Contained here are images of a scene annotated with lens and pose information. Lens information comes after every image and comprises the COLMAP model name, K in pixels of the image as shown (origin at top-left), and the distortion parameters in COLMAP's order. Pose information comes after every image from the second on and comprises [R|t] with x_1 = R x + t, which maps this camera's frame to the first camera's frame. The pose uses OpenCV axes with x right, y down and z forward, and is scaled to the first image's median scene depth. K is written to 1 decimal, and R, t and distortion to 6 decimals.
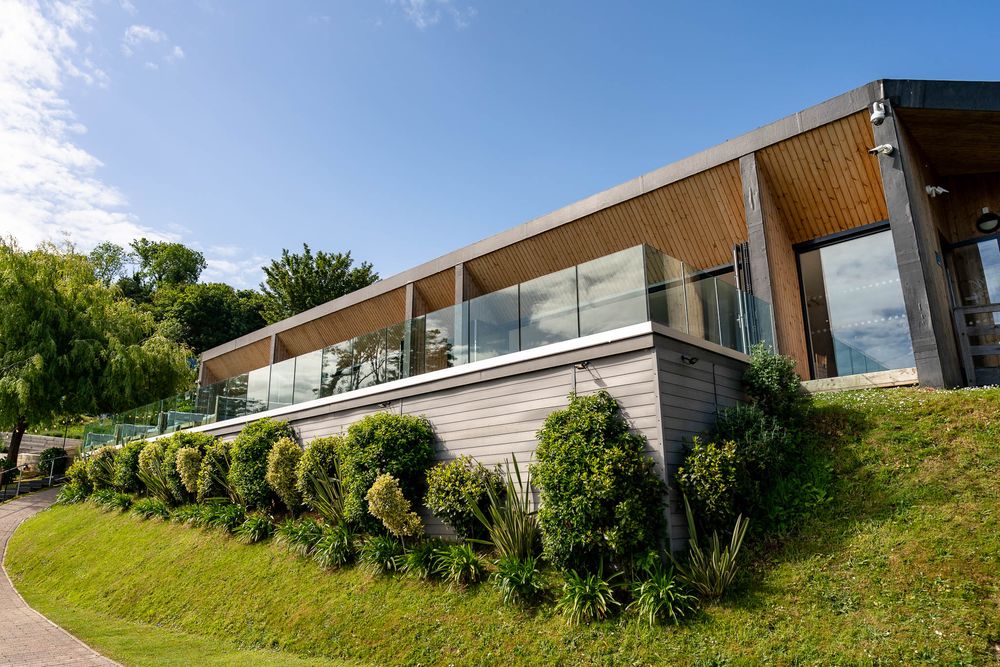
lens RADIAL K [[684.9, 0, 500.0], [0, 684.9, 333.5], [0, 0, 1]] dist [0.003144, 0.002537]
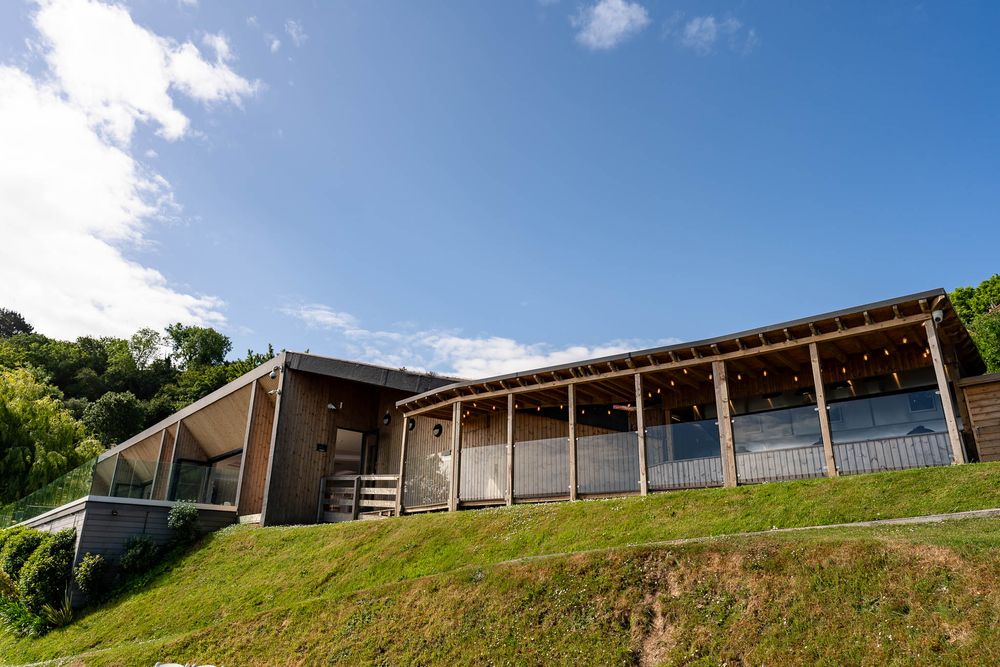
lens RADIAL K [[684.9, 0, 500.0], [0, 684.9, 333.5], [0, 0, 1]] dist [0.003144, 0.002537]
pose [[0.996611, -0.008674, -0.081798, 0.093810], [0.000923, 0.995542, -0.094315, -0.017761], [0.082252, 0.093920, 0.992176, -0.059228]]
